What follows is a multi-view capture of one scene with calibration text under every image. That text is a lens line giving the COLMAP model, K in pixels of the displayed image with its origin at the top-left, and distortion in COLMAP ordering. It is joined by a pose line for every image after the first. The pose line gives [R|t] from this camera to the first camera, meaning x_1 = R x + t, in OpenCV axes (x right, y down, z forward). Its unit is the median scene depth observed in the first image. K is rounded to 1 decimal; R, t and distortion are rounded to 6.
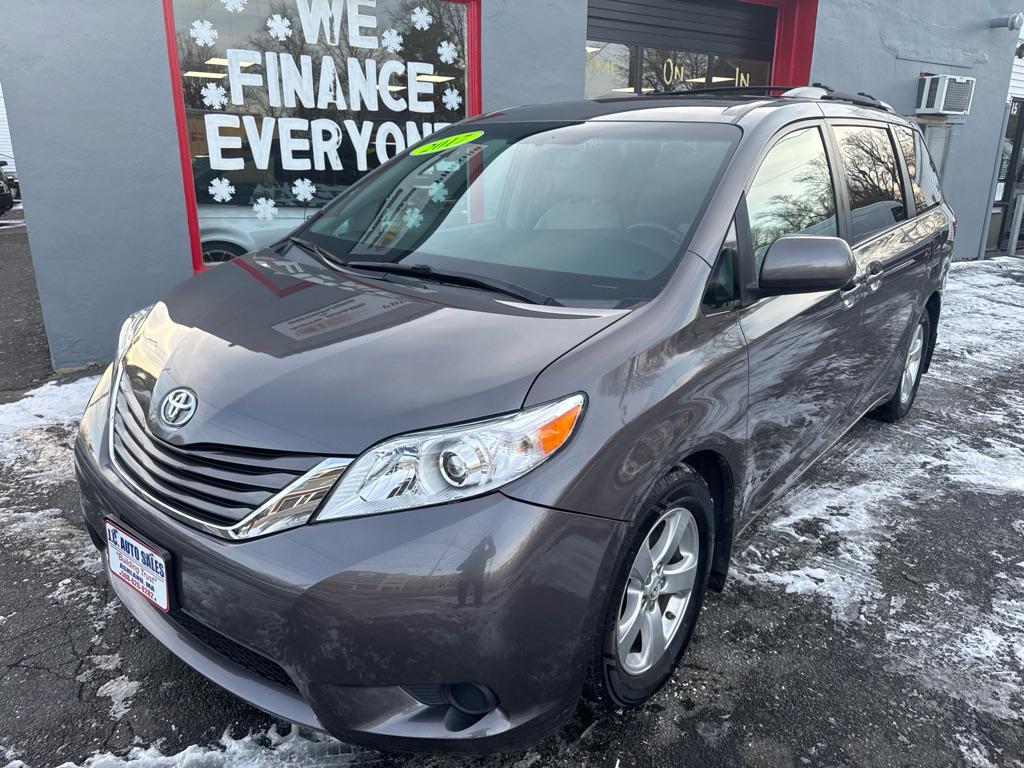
lens RADIAL K [[766.1, 0, 522.4], [0, 766.1, 383.9], [0, 0, 1]] dist [0.008899, -0.011135]
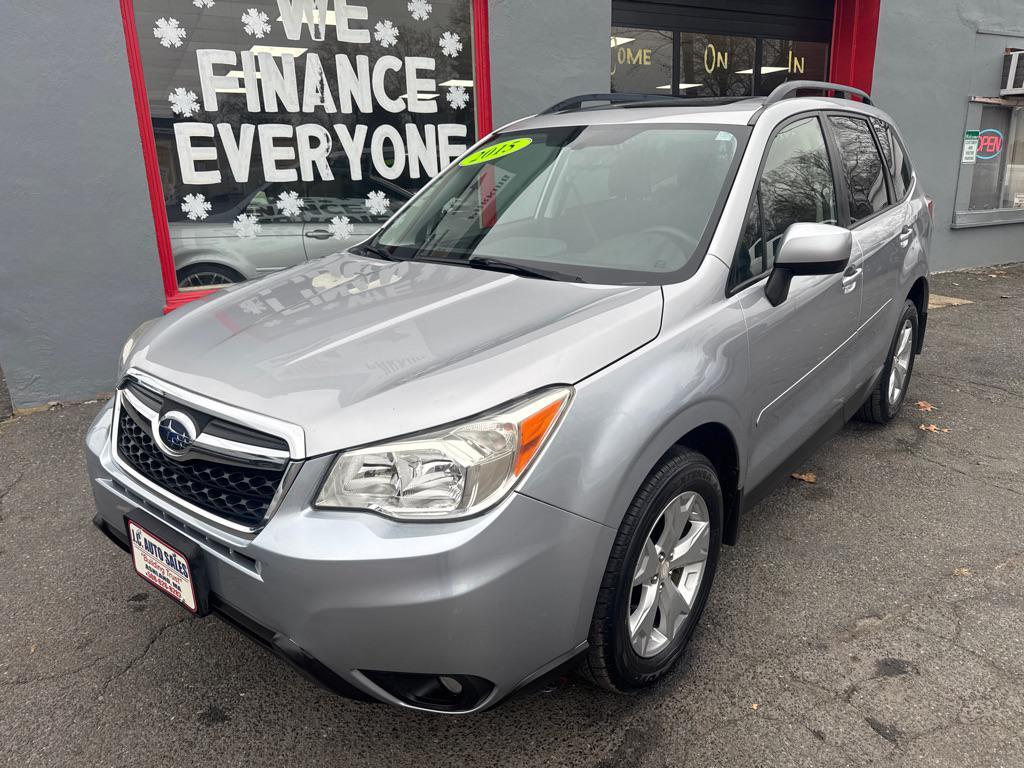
lens RADIAL K [[766.1, 0, 515.4], [0, 766.1, 383.6], [0, 0, 1]] dist [0.008899, -0.011135]
pose [[0.996144, -0.011068, -0.087037, 0.052467], [0.010220, 0.999896, -0.010186, -0.030690], [0.087141, 0.009257, 0.996153, 0.130868]]
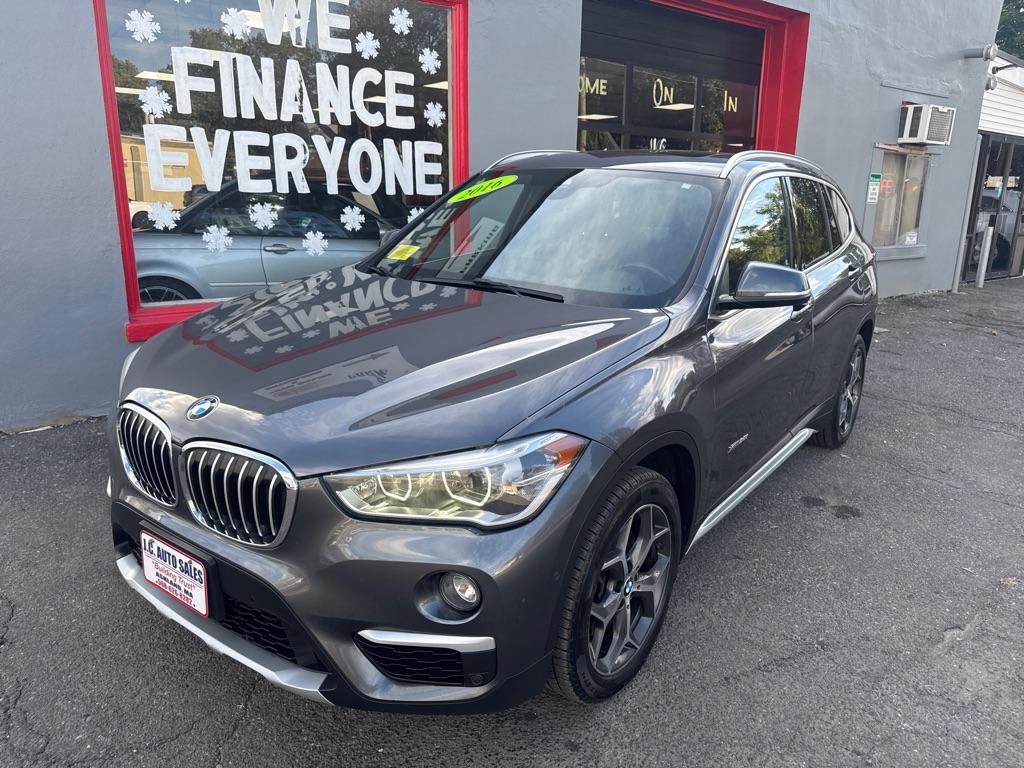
lens RADIAL K [[766.1, 0, 523.8], [0, 766.1, 387.0], [0, 0, 1]] dist [0.008899, -0.011135]
pose [[0.996194, -0.012126, 0.086320, -0.074705], [0.014857, 0.999407, -0.031070, -0.034817], [-0.085892, 0.032234, 0.995783, 0.141310]]
